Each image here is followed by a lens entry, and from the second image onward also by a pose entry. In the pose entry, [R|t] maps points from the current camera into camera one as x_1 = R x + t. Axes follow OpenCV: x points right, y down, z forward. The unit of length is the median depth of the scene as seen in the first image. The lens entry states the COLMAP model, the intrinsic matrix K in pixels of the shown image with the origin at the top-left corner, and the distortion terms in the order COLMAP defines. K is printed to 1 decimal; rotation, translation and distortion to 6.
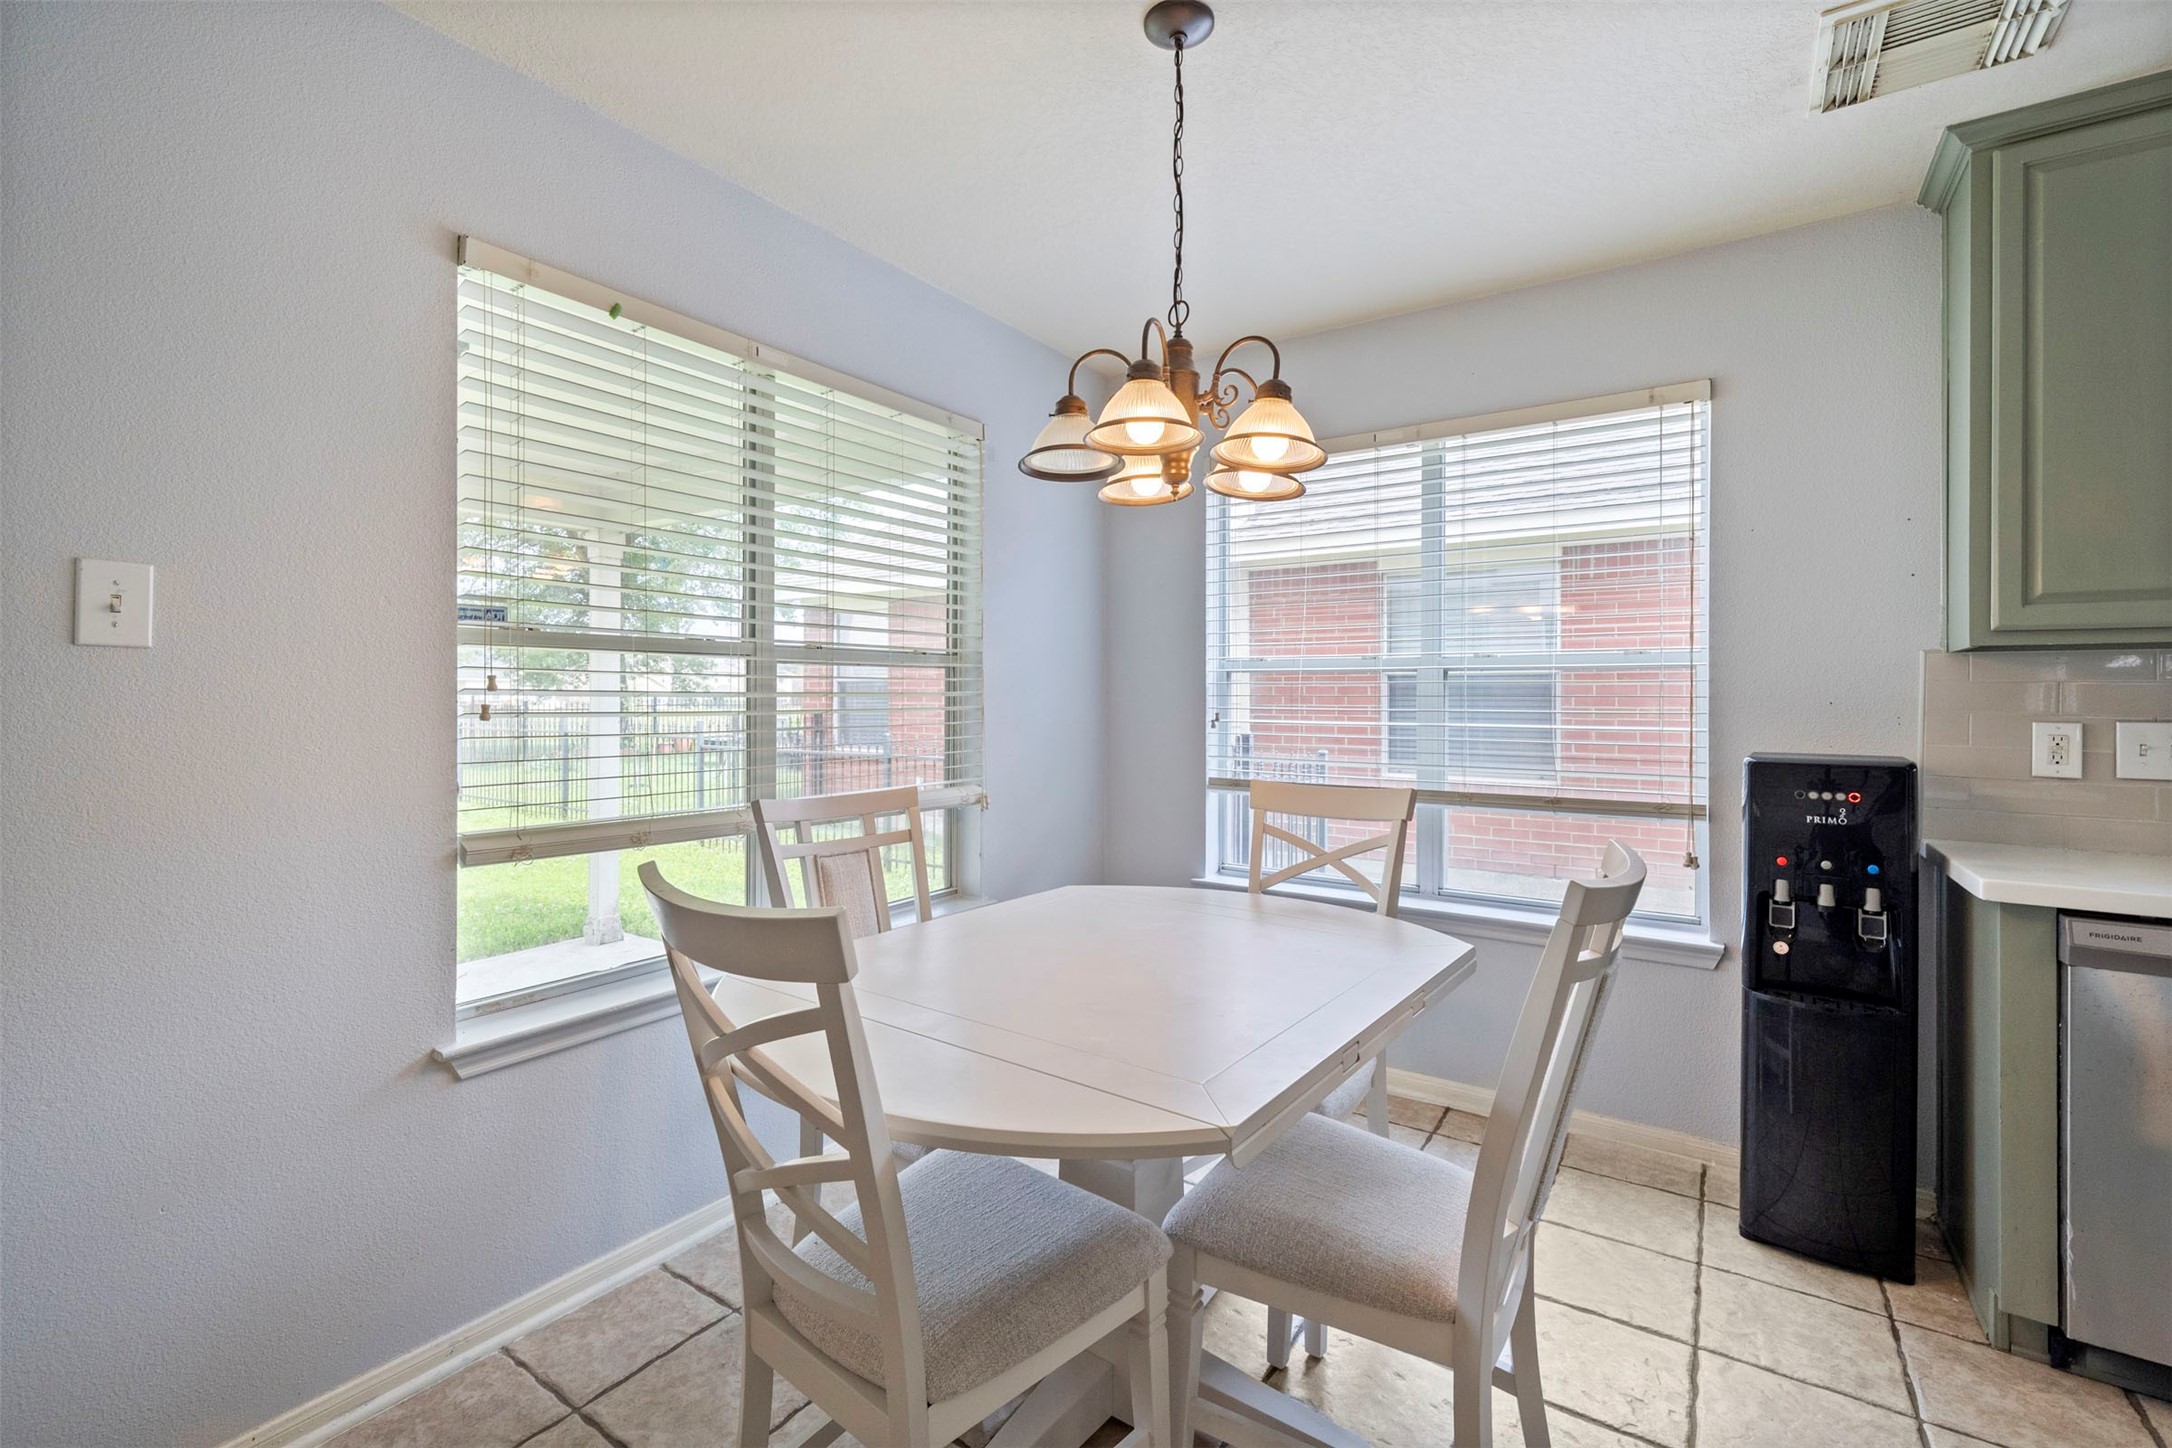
lens RADIAL K [[944.8, 0, 1084.2], [0, 944.8, 694.3], [0, 0, 1]] dist [-0.002410, 0.001206]
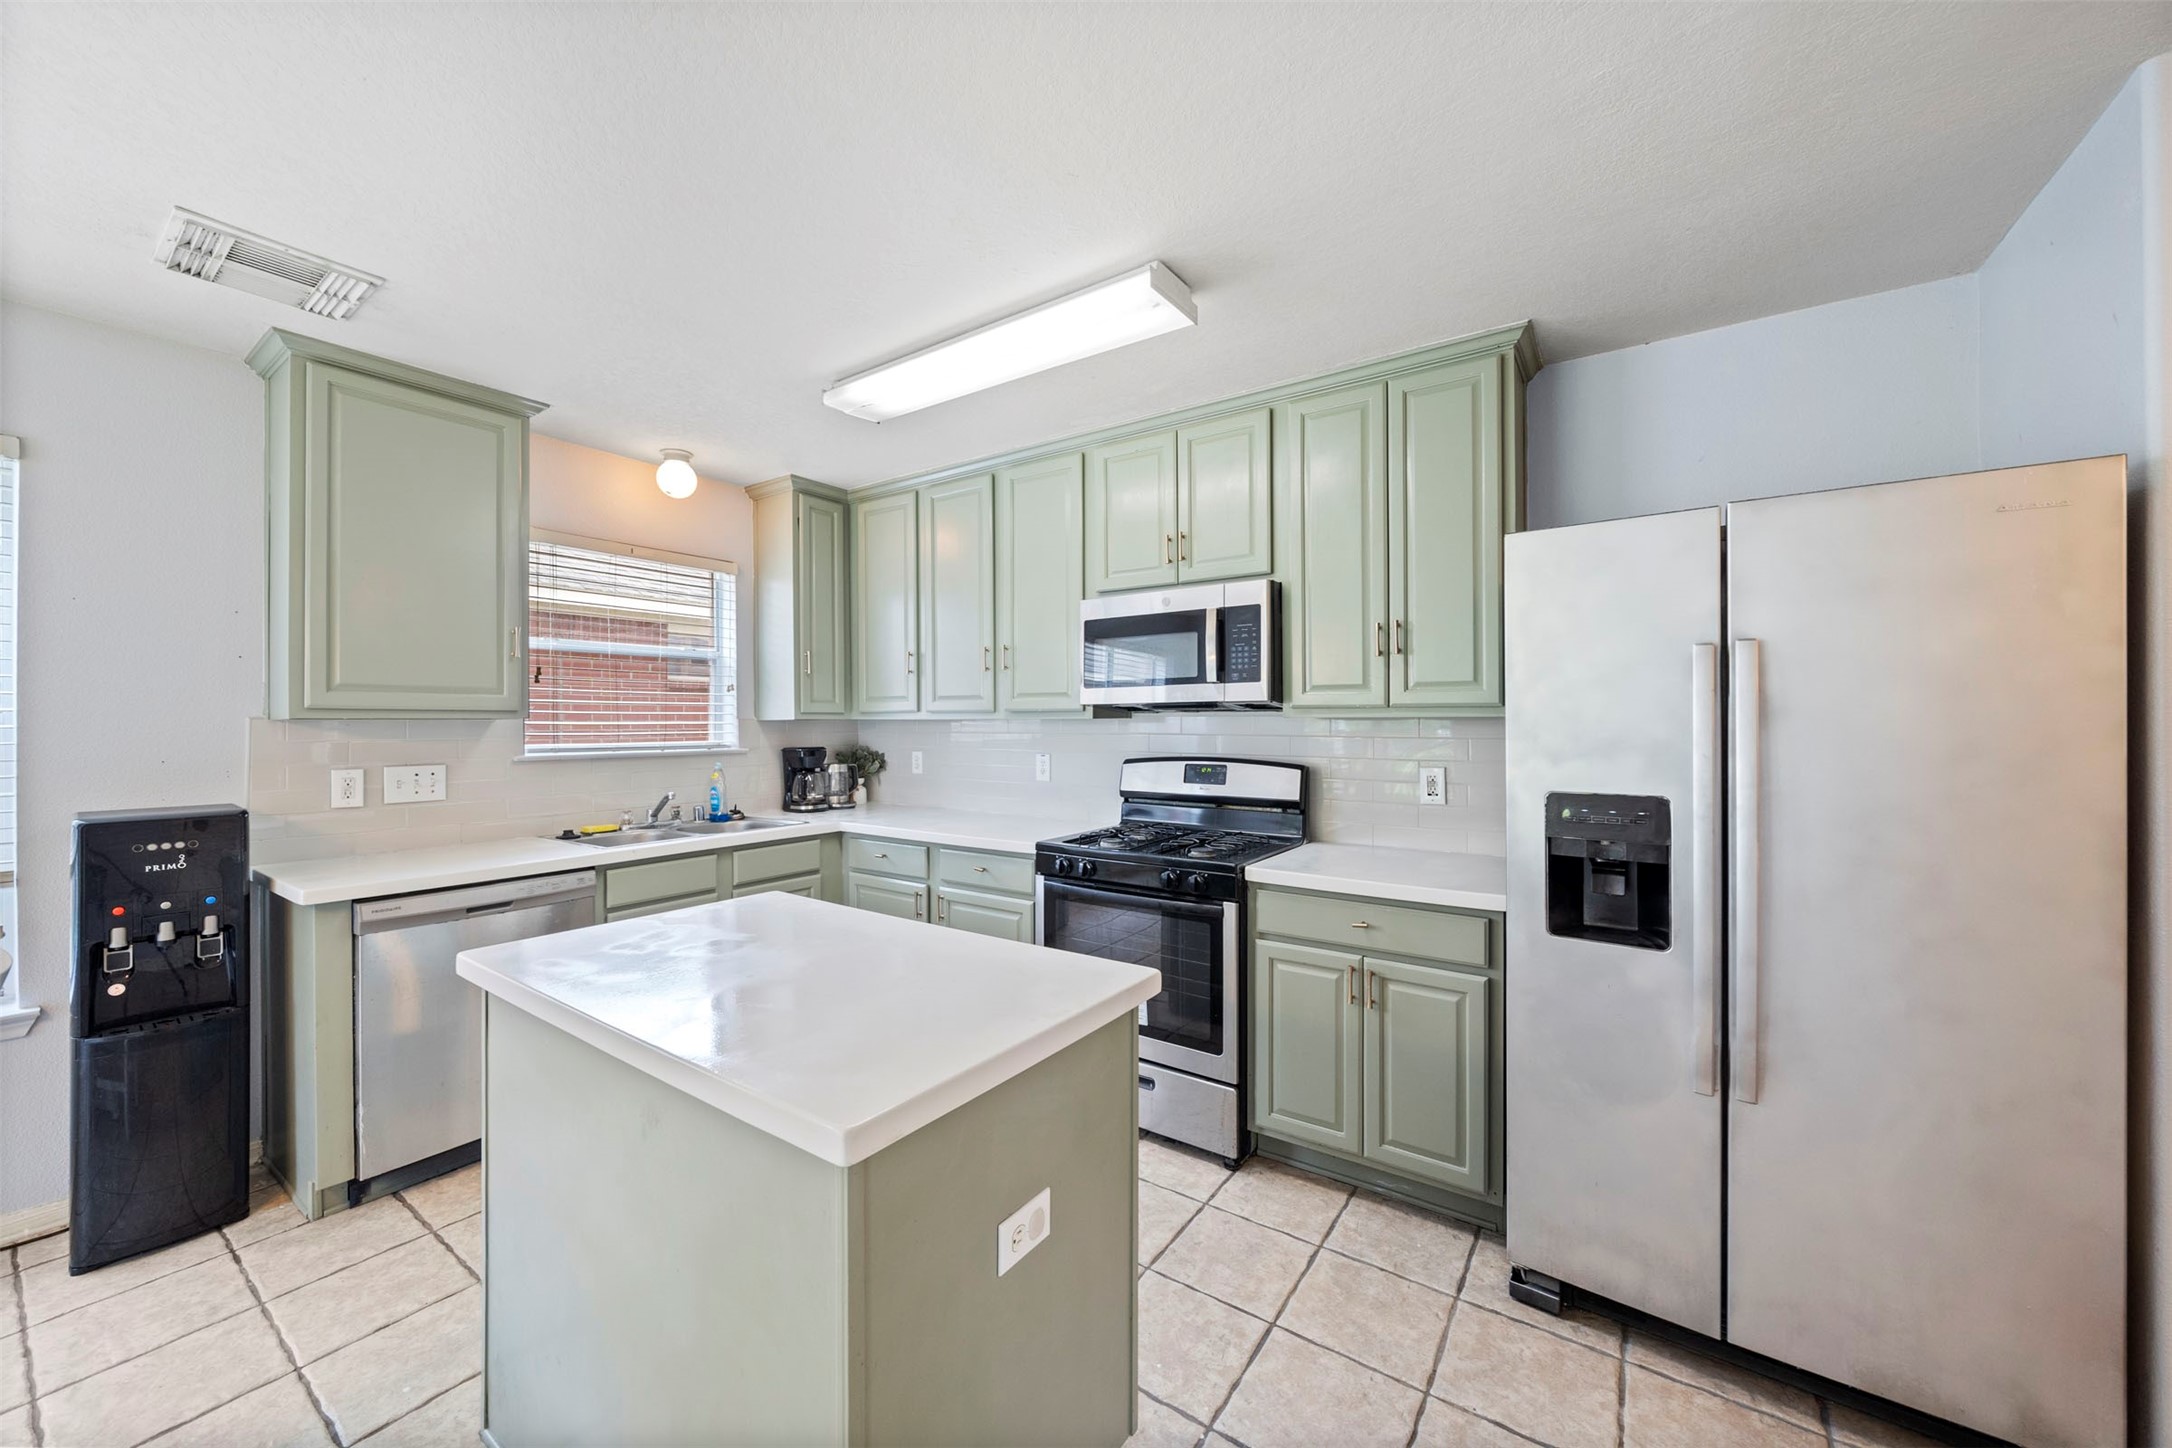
lens RADIAL K [[801.9, 0, 1085.3], [0, 801.9, 720.4], [0, 0, 1]] dist [-0.006944, 0.000119]
pose [[0.009667, -0.002132, 0.999951, -0.182138], [0.000115, 0.999998, 0.002131, -0.049209], [-0.999953, 0.000094, 0.009667, -0.143792]]
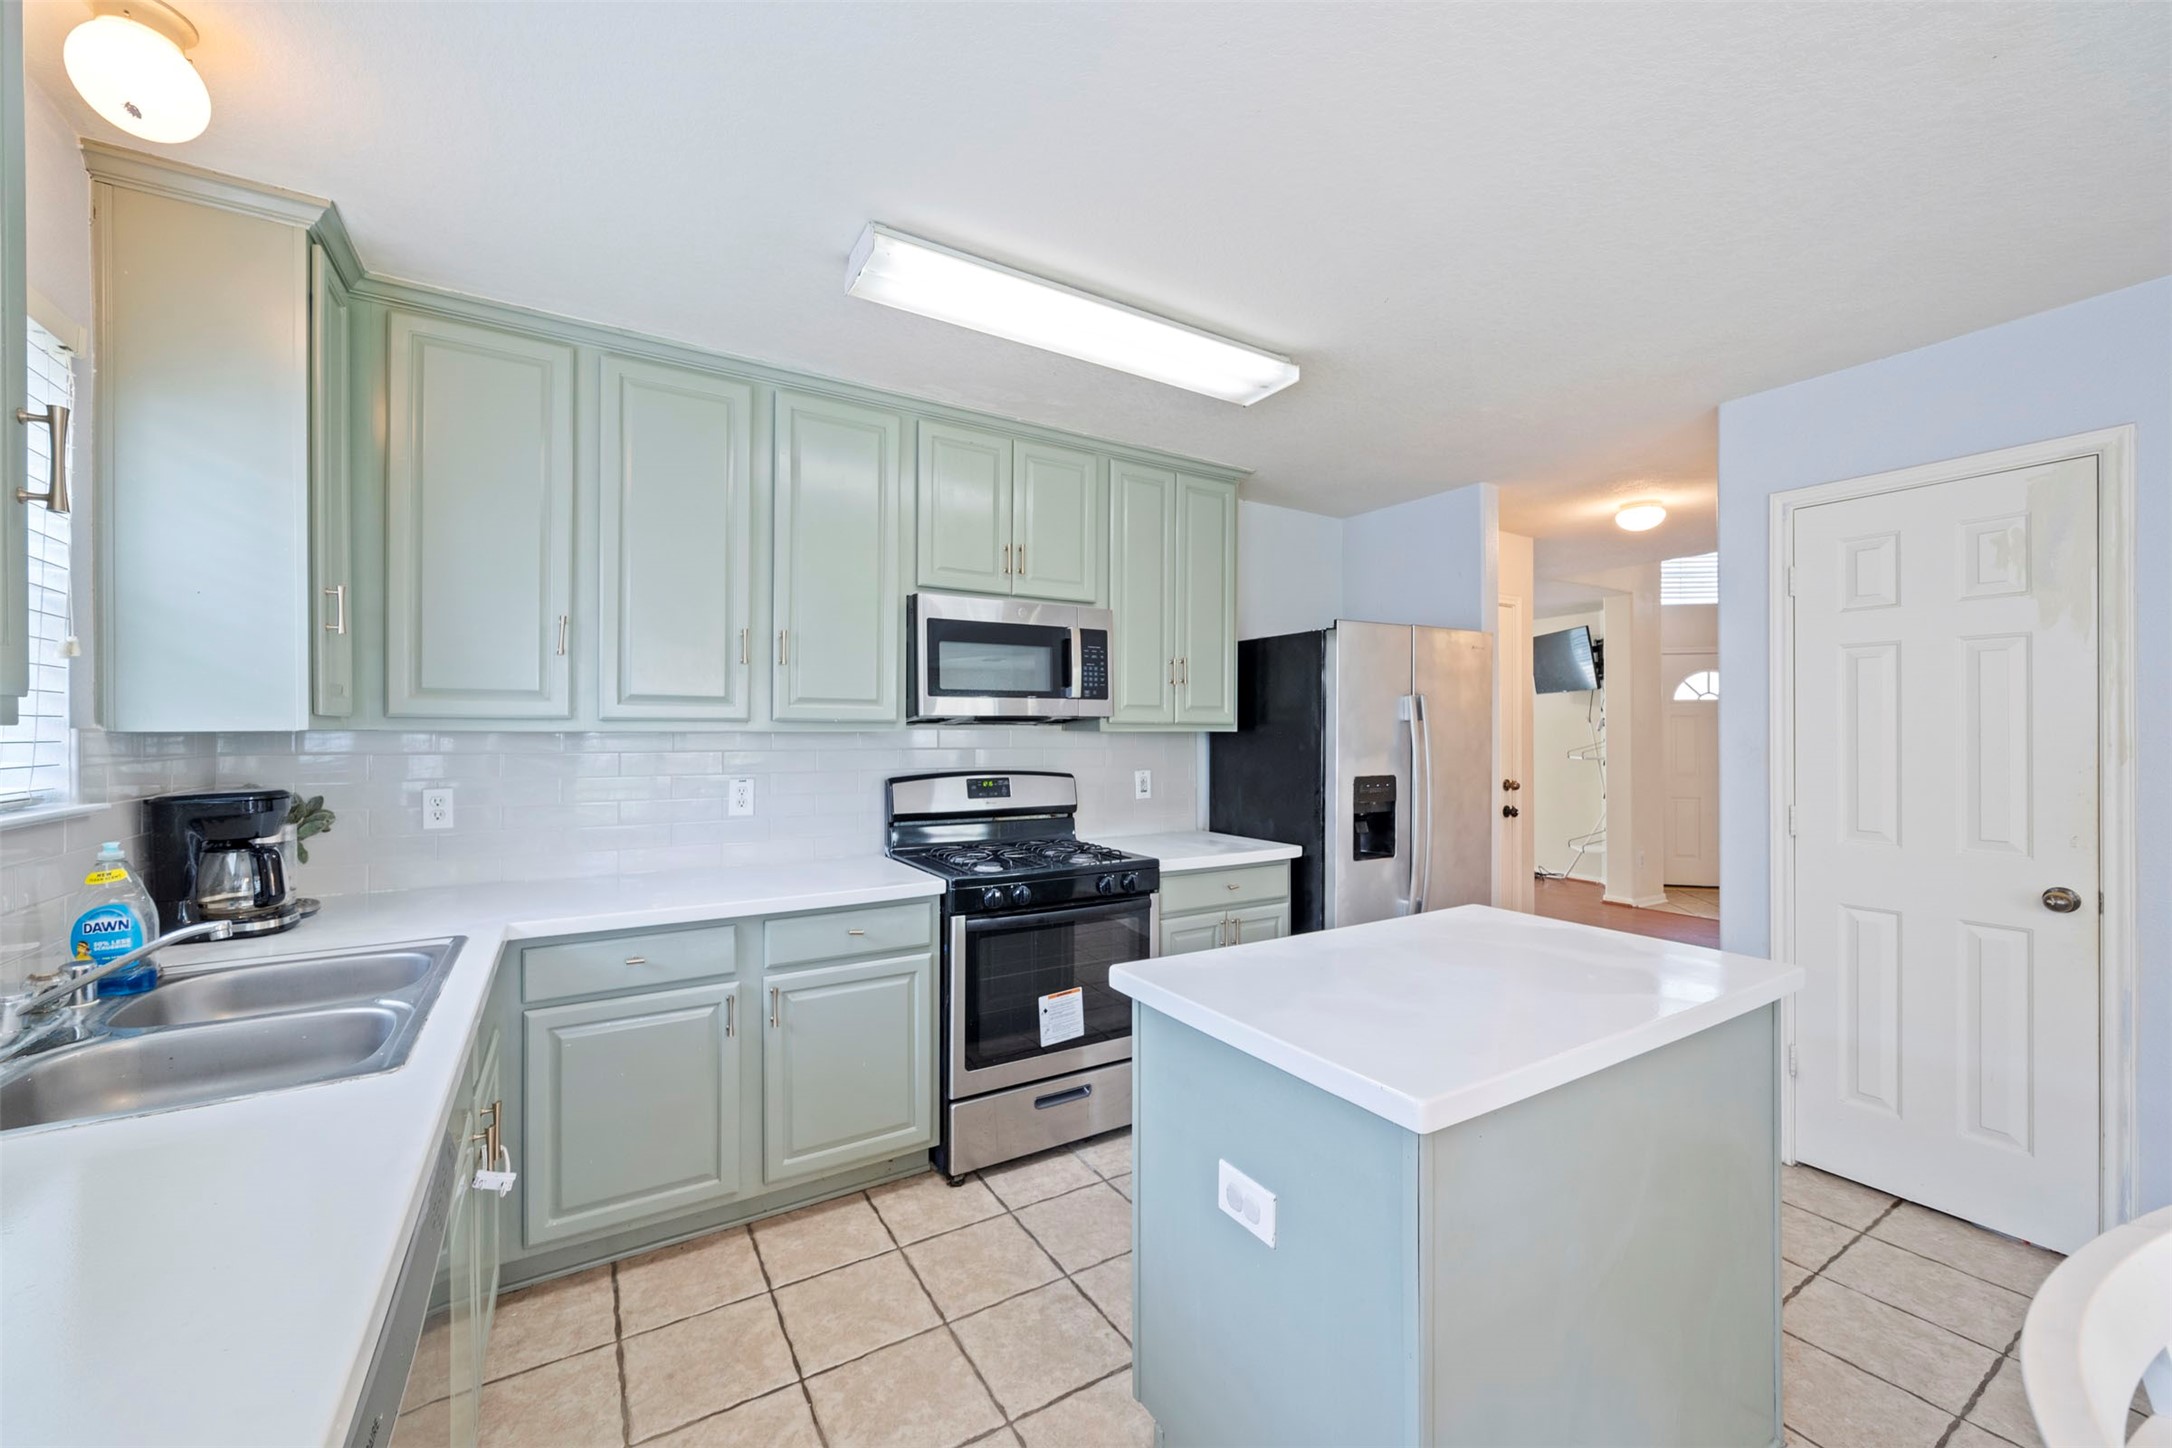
lens RADIAL K [[801.9, 0, 1046.1], [0, 801.9, 733.4], [0, 0, 1]] dist [-0.006944, 0.000119]
pose [[-0.900520, -0.000481, 0.434815, 0.563094], [-0.001863, 0.999994, -0.002753, -0.043425], [-0.434812, -0.003289, -0.900515, 0.923876]]
